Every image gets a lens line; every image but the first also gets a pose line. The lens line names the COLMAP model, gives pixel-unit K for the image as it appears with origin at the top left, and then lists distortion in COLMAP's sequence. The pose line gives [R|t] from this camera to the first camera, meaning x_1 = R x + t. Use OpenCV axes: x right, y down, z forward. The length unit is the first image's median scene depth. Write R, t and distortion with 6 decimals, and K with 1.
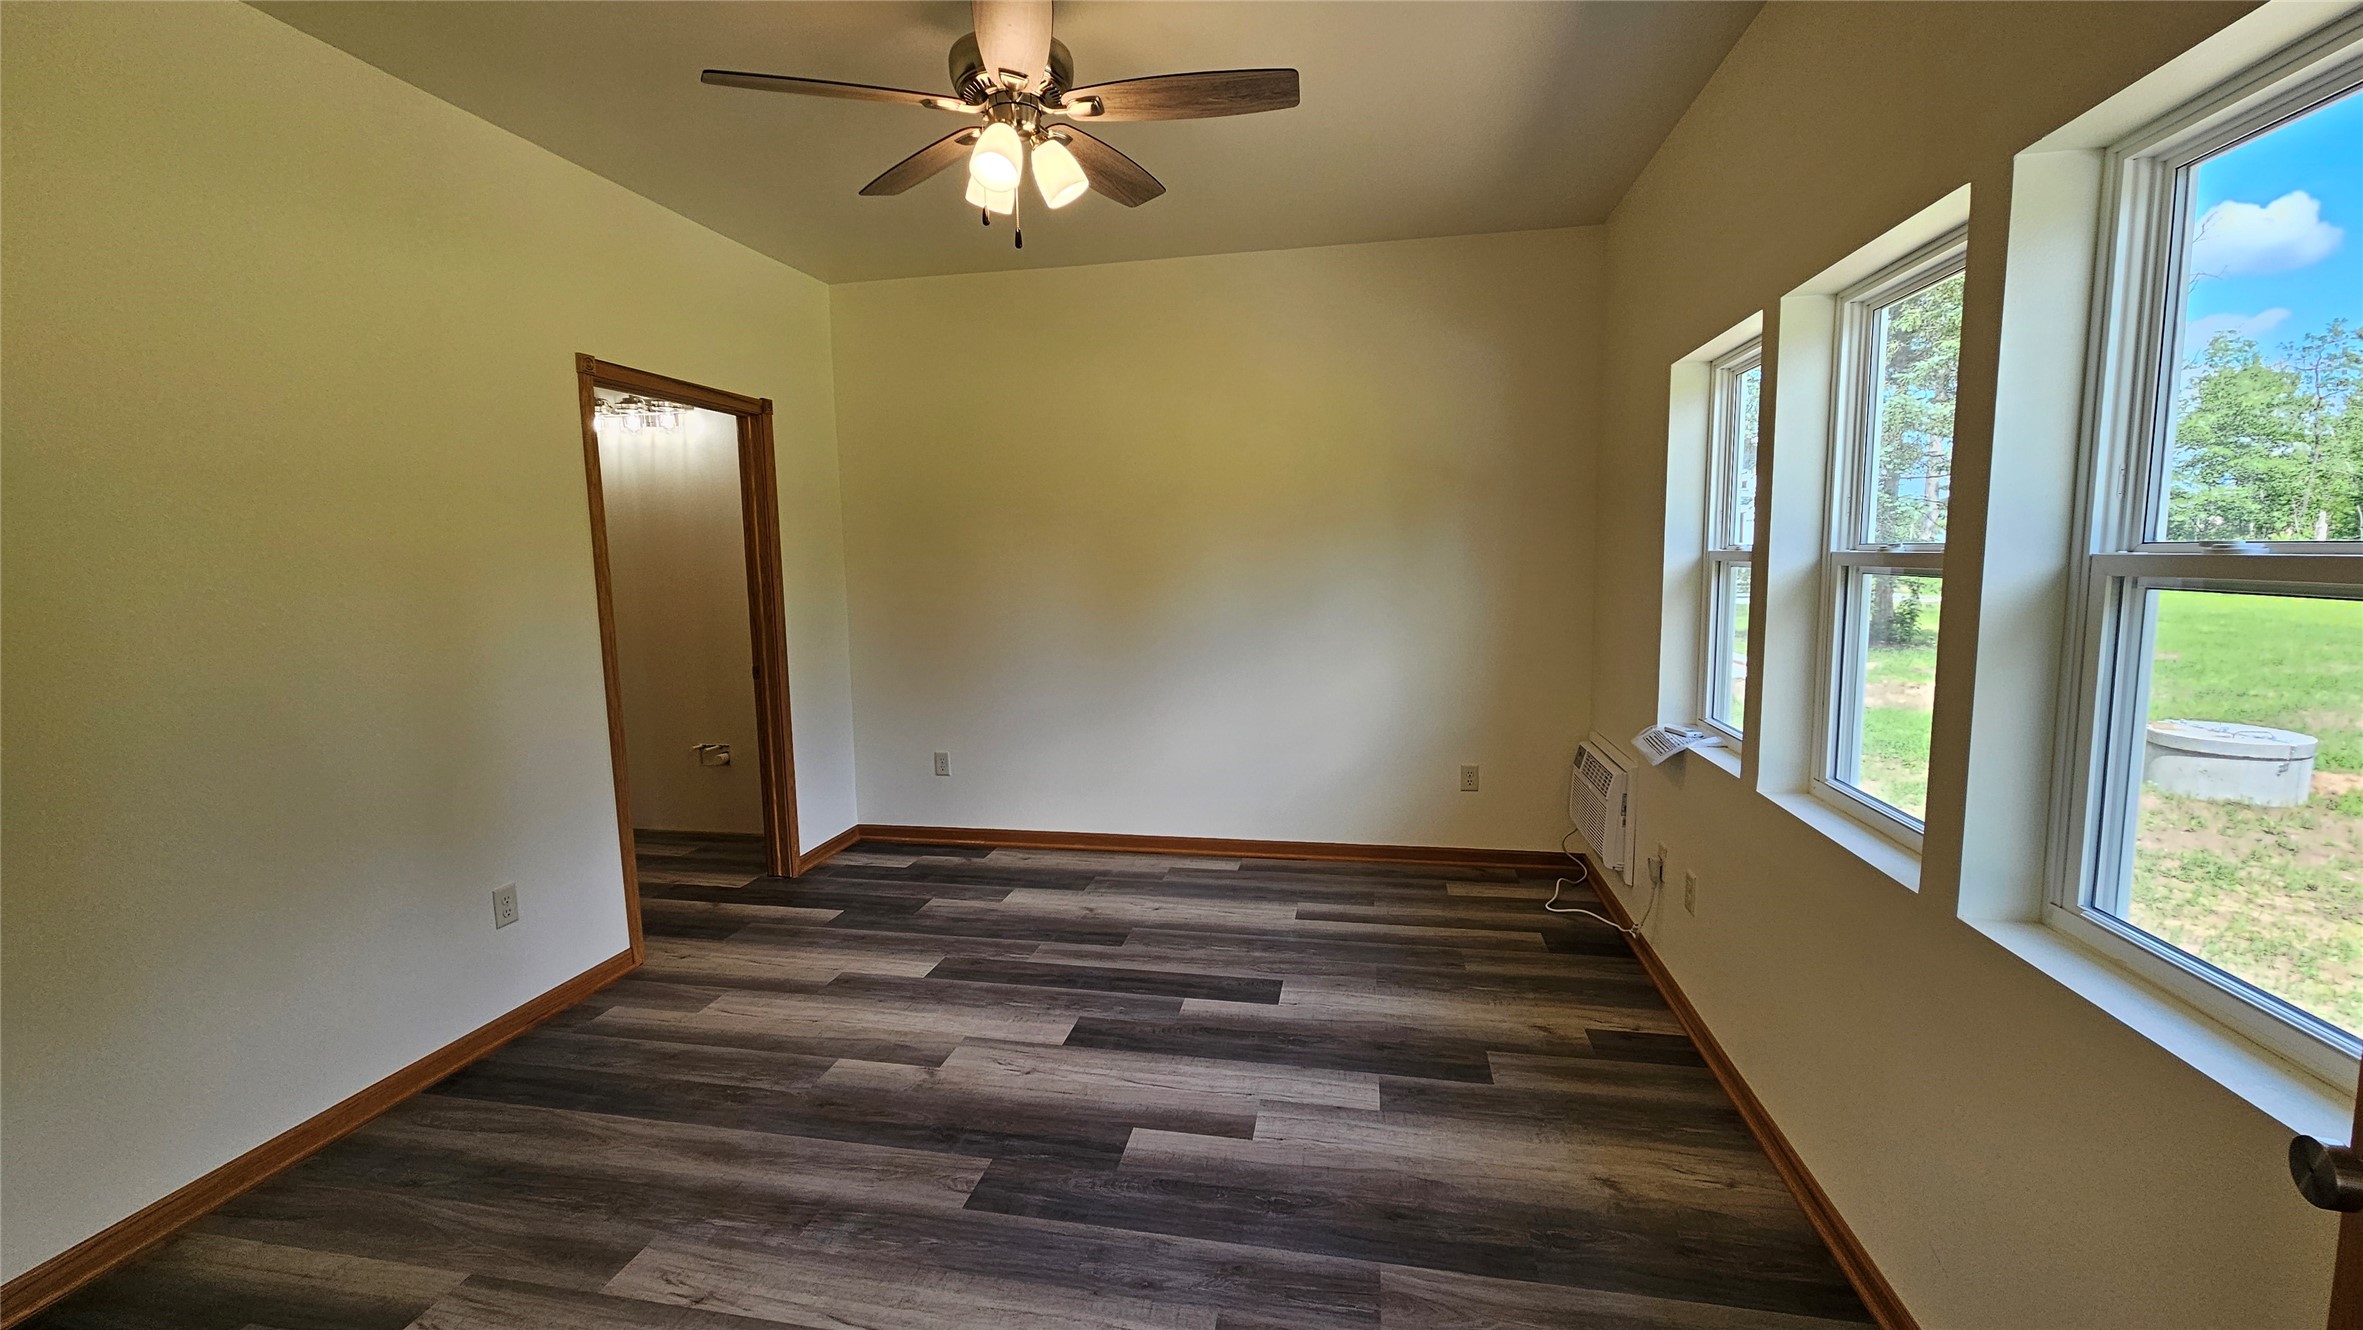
lens RADIAL K [[968.2, 0, 1183.5], [0, 968.2, 659.7], [0, 0, 1]] dist [0.001200, 0.000764]
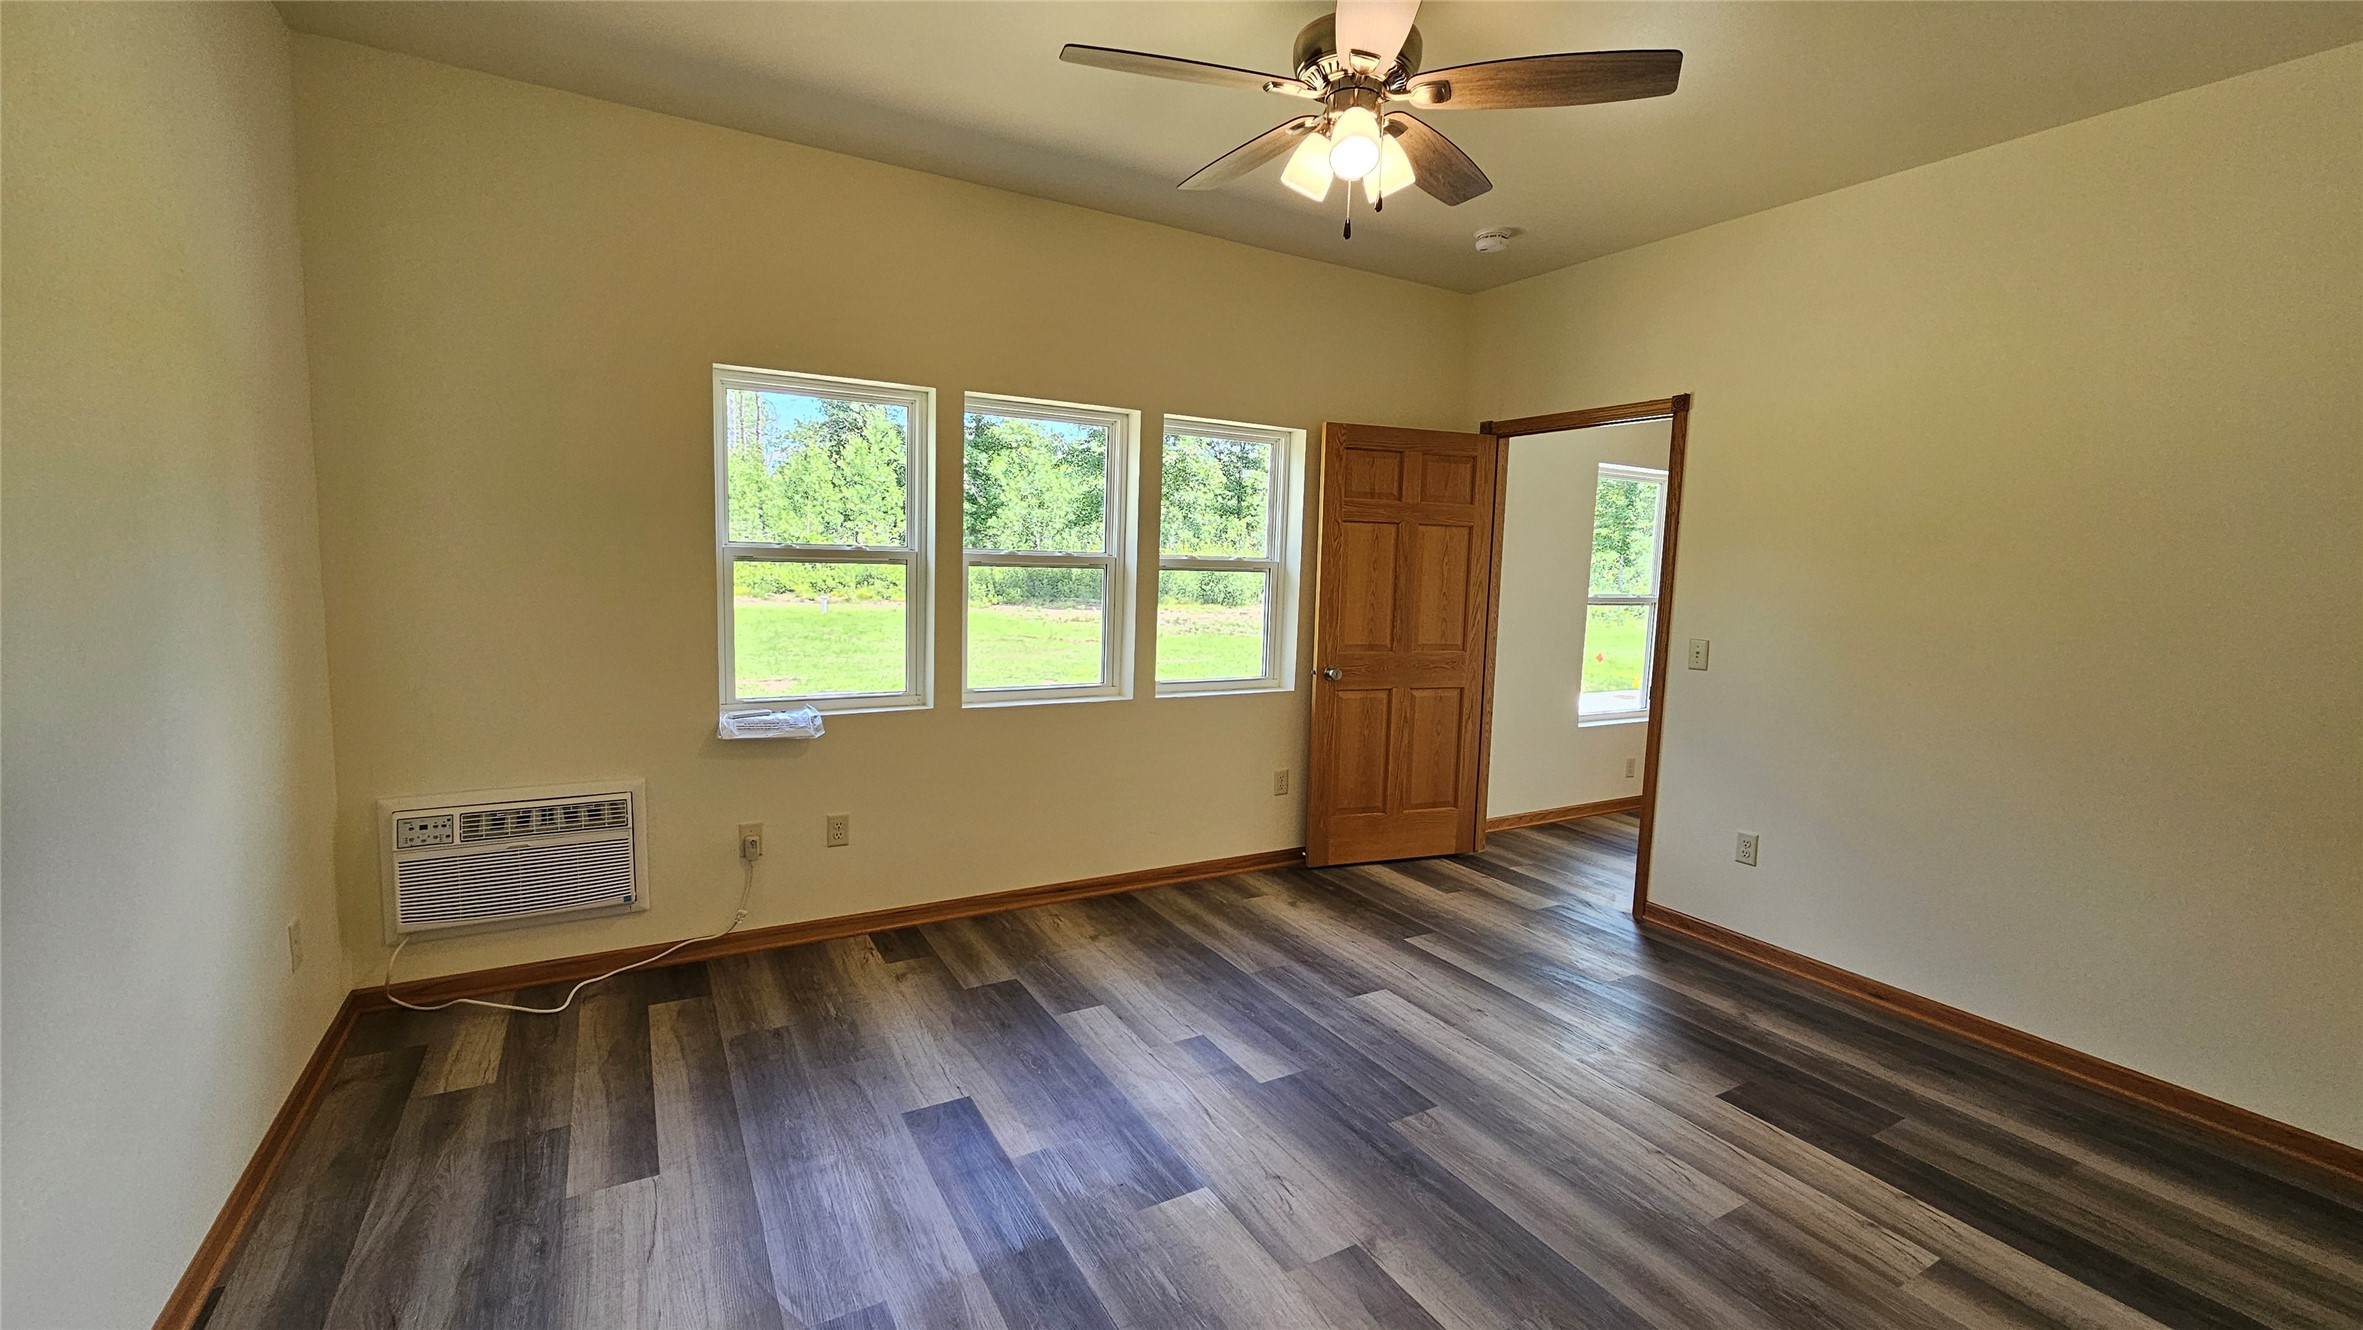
lens RADIAL K [[968.2, 0, 1196.6], [0, 968.2, 662.1], [0, 0, 1]] dist [0.001200, 0.000764]
pose [[-0.665891, -0.085988, 0.741077, -0.726669], [0.064939, 0.982885, 0.172395, -0.157407], [-0.743217, 0.162921, -0.648911, 1.602706]]
